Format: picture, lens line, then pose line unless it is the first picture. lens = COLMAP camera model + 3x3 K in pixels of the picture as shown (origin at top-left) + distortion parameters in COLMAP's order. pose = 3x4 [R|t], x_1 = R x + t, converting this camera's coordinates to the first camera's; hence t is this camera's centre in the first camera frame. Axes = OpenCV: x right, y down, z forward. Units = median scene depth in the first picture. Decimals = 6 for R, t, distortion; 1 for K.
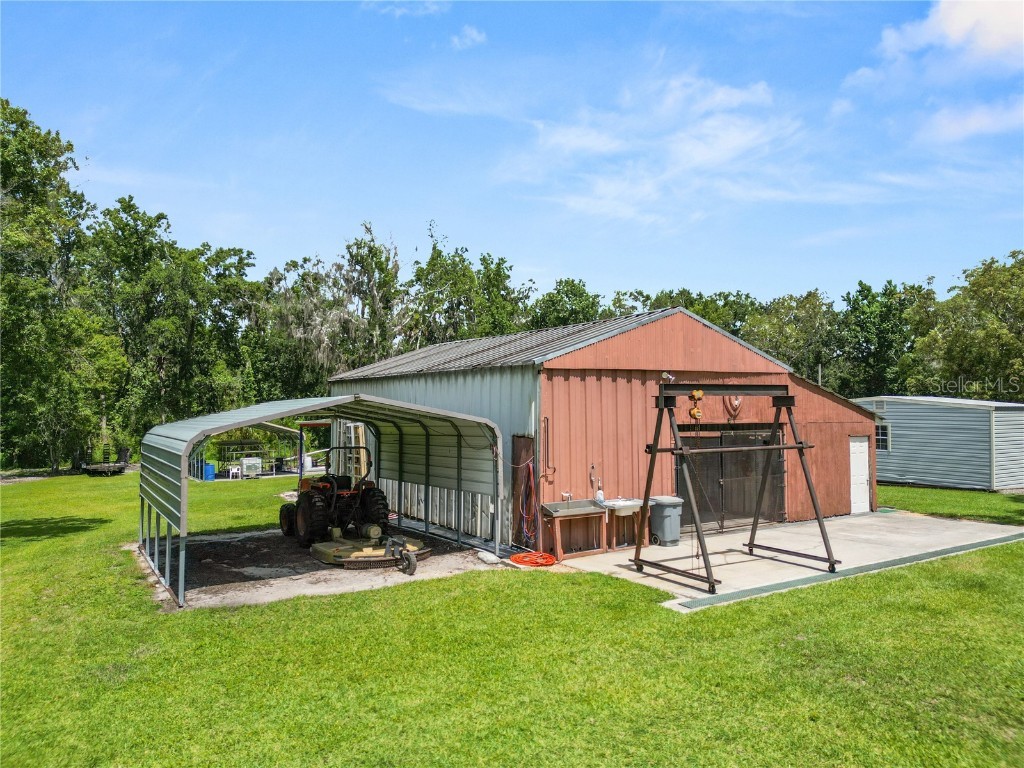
lens RADIAL K [[725.3, 0, 512.6], [0, 725.3, 379.6], [0, 0, 1]] dist [0.031200, -0.010523]
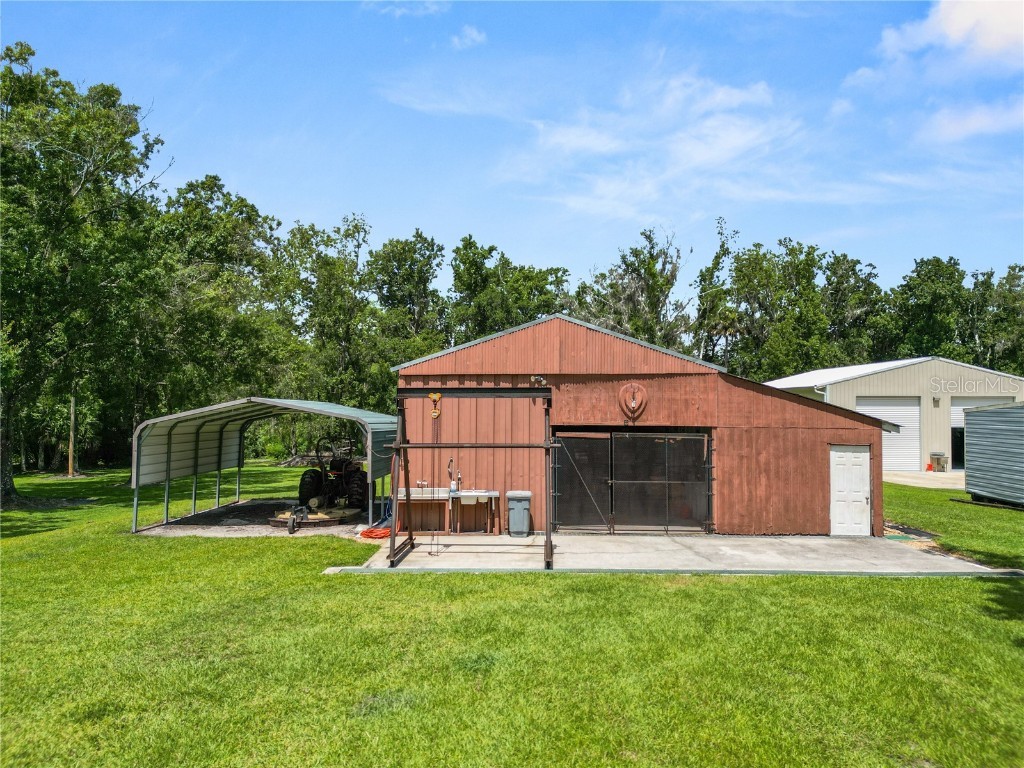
lens RADIAL K [[725.3, 0, 512.7], [0, 725.3, 390.1], [0, 0, 1]] dist [0.031200, -0.010523]
pose [[0.821057, -0.006543, -0.570809, 0.688099], [0.014127, 0.999861, 0.008858, 0.001108], [0.570671, -0.015337, 0.821035, 0.095731]]
